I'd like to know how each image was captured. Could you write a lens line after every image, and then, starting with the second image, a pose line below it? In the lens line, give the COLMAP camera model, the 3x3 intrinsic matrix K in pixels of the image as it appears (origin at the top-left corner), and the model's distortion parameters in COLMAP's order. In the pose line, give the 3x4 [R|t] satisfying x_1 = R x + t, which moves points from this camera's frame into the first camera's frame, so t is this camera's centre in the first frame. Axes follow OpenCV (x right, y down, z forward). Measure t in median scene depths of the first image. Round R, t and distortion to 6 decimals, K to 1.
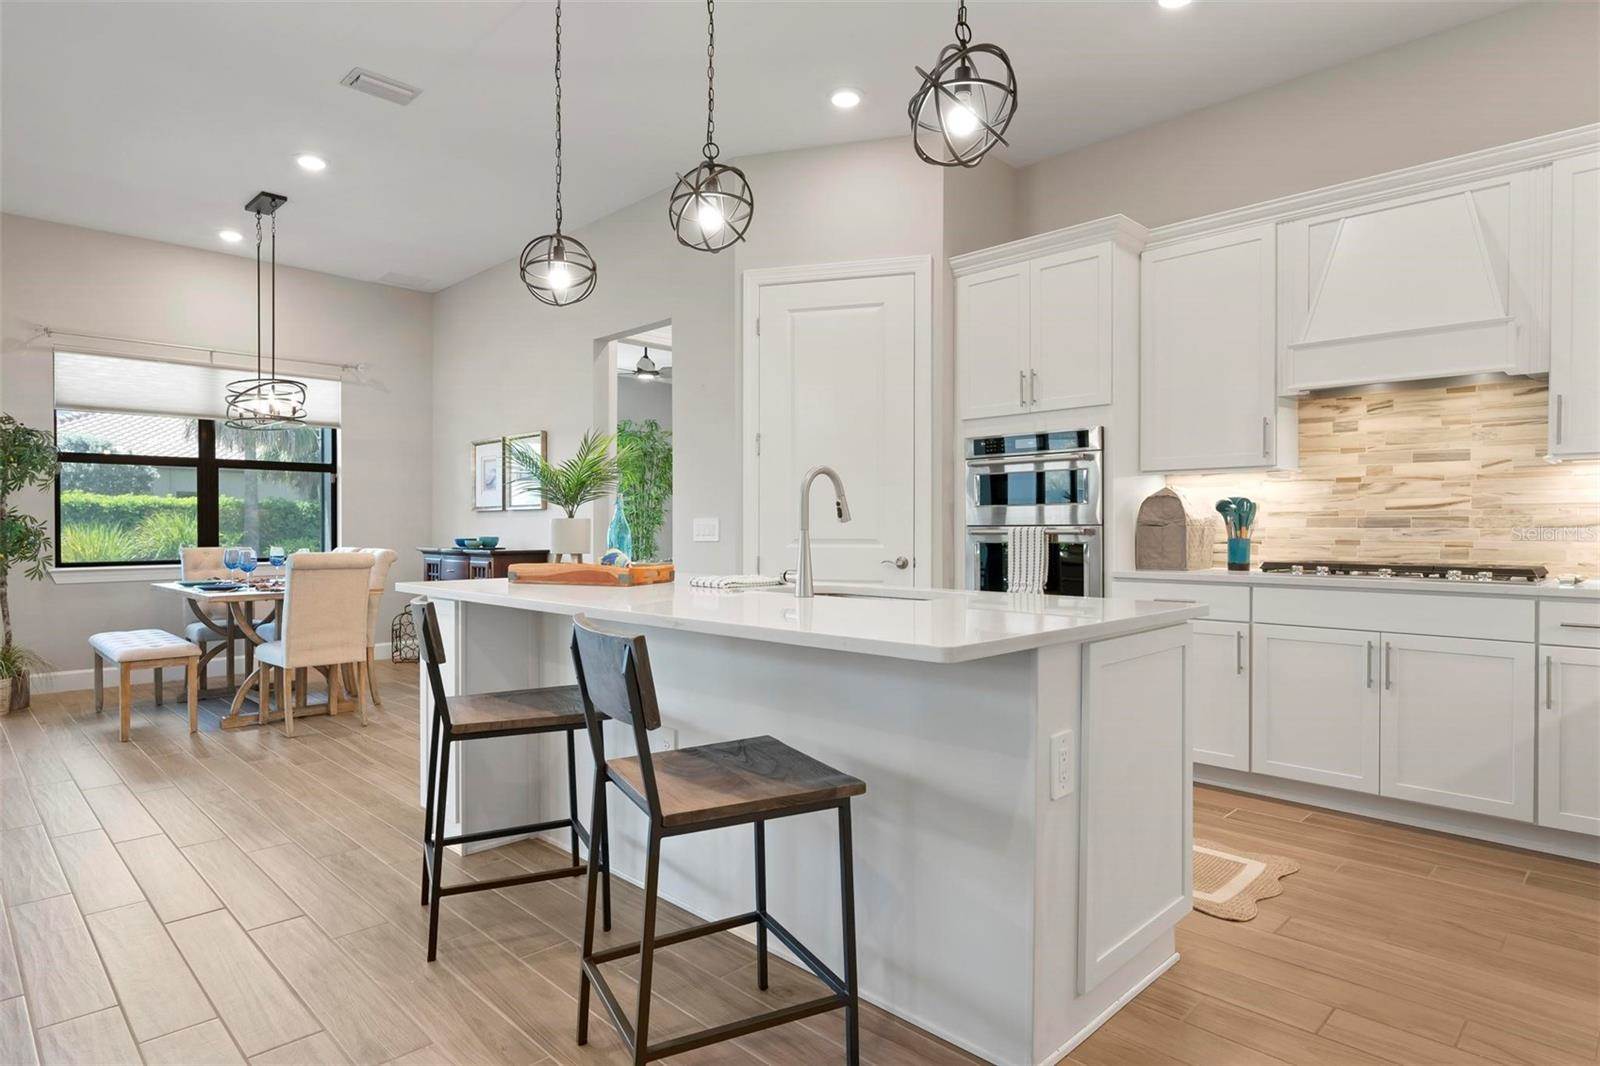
lens RADIAL K [[878.6, 0, 800.2], [0, 878.6, 529.9], [0, 0, 1]] dist [-0.005443, -0.000320]
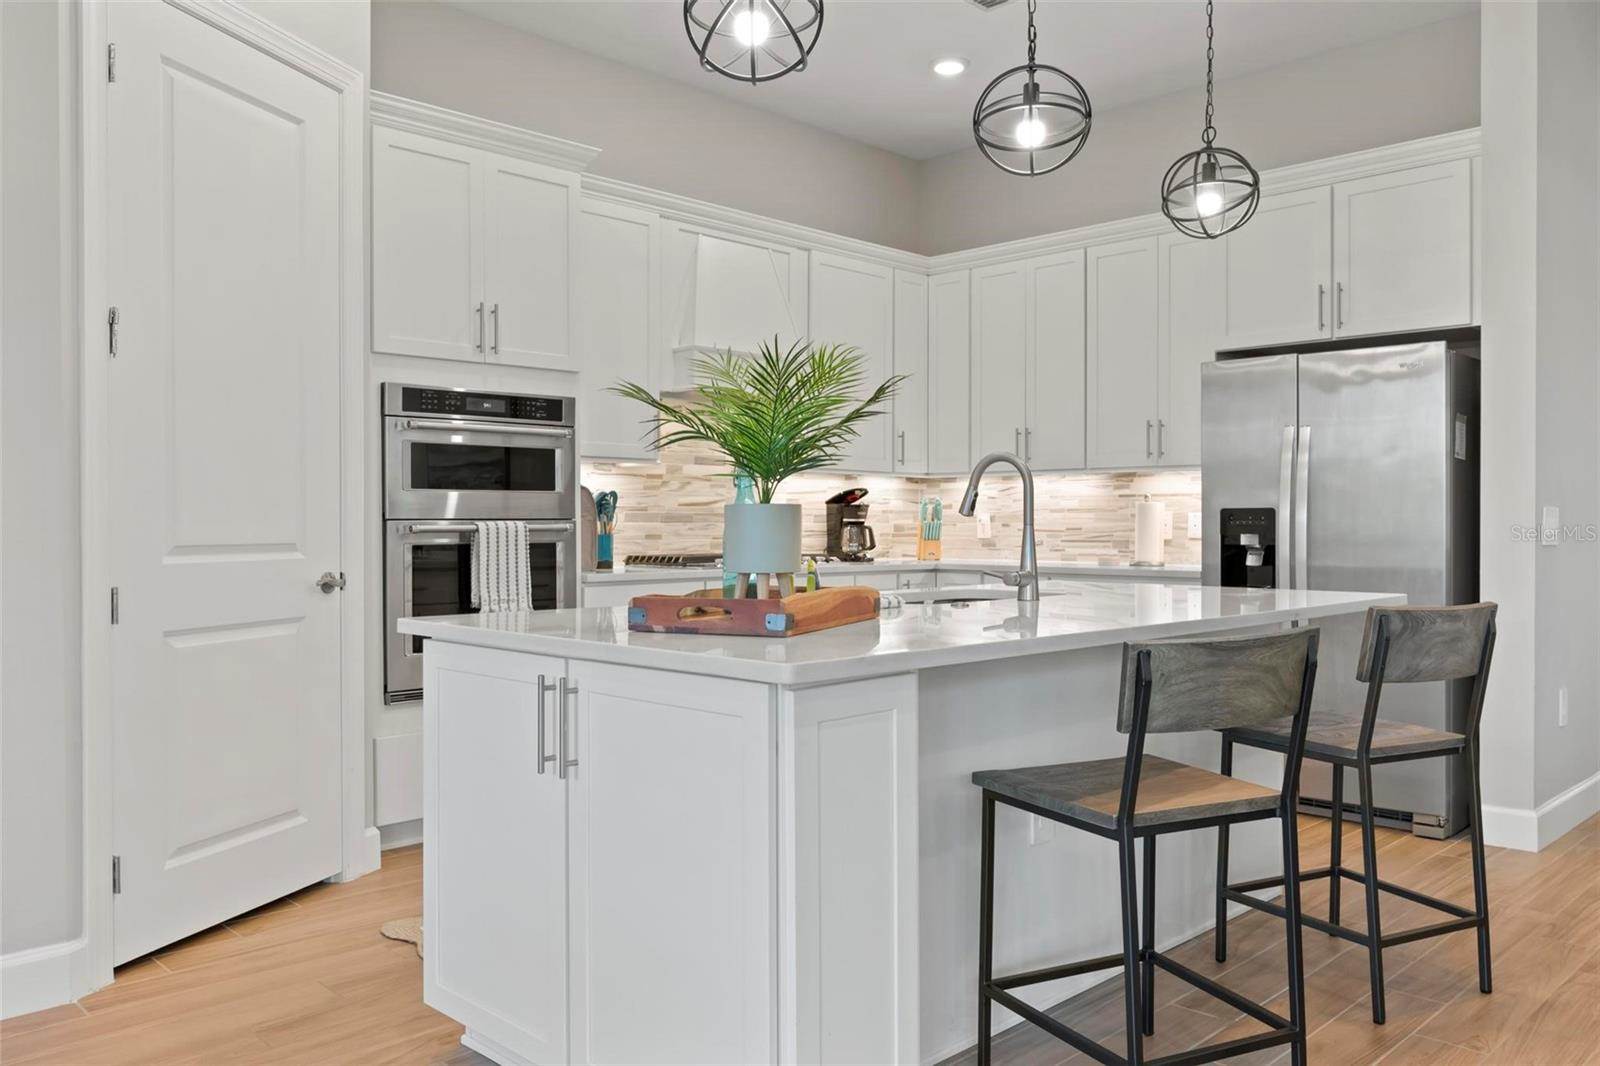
lens RADIAL K [[1215.5, 0, 799.2], [0, 1215.5, 536.3], [0, 0, 1]] dist [0.006704, 0.003508]
pose [[0.001003, -0.010672, 0.999943, -0.841038], [0.002271, 0.999940, 0.010670, -0.001249], [-0.999997, 0.002261, 0.001027, 0.846053]]
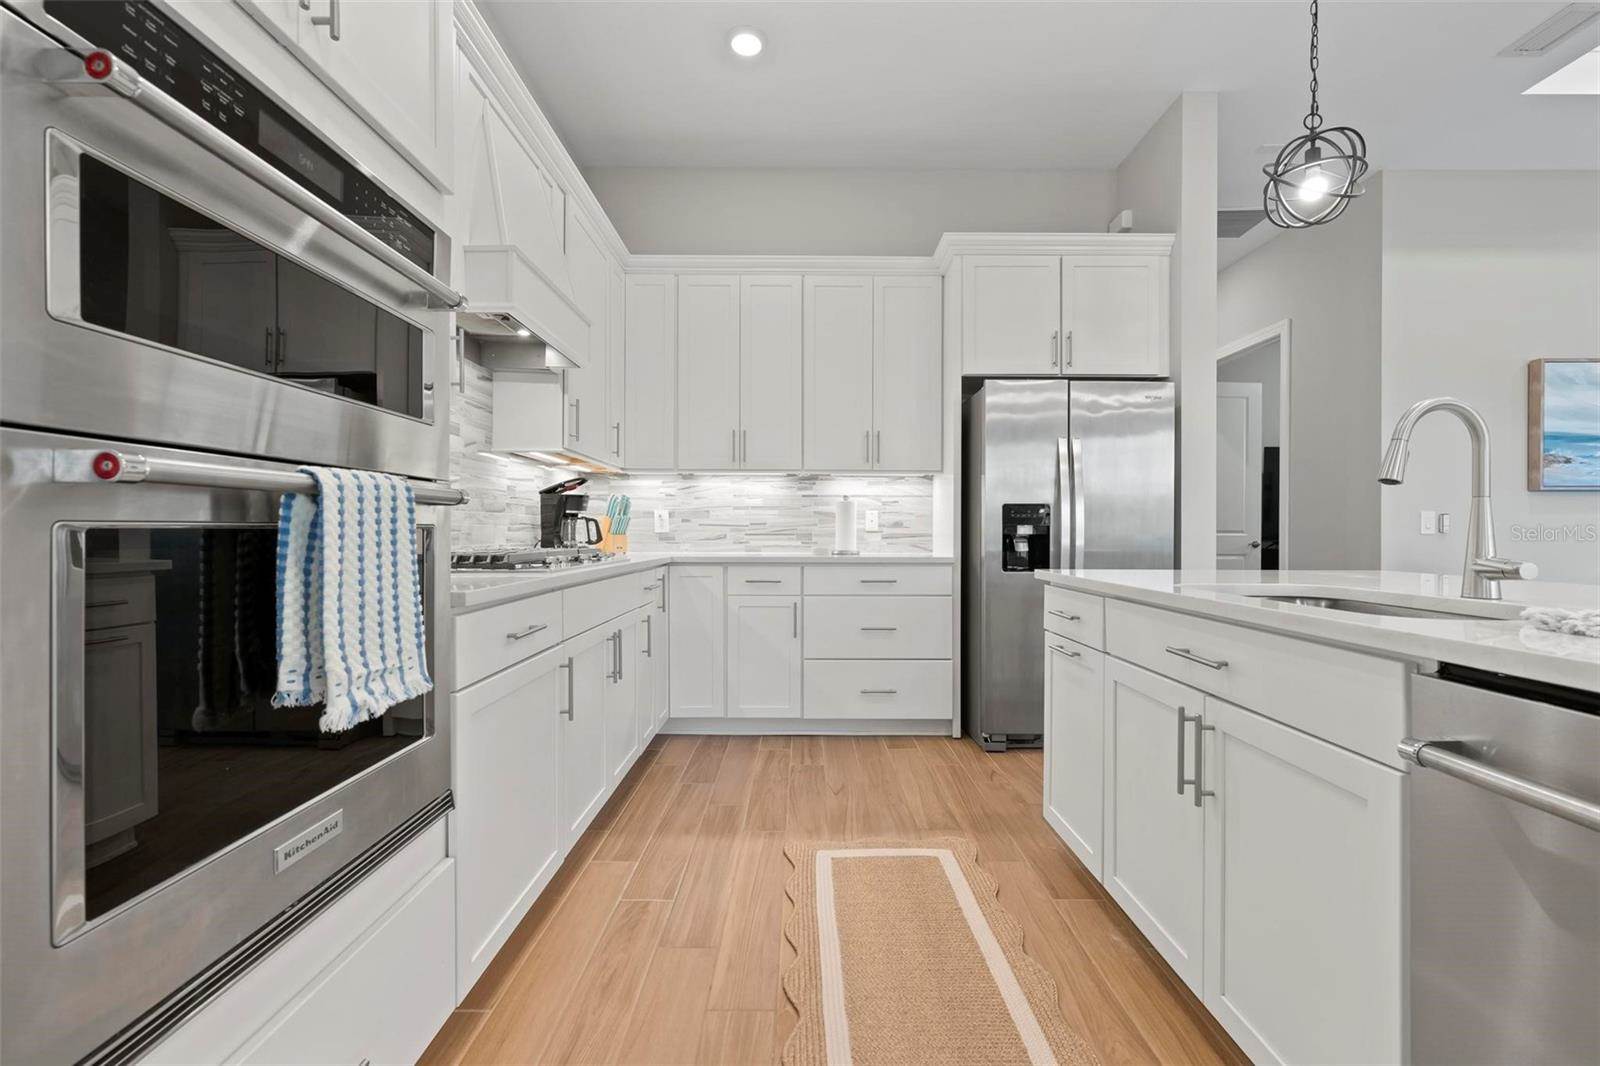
lens RADIAL K [[690.8, 0, 801.5], [0, 690.8, 531.7], [0, 0, 1]] dist [0.001212, 0.000324]
pose [[-0.711506, -0.001145, 0.702679, 0.002190], [-0.000821, 0.999999, 0.000799, 0.018446], [-0.702679, -0.000008, -0.711507, 1.190035]]
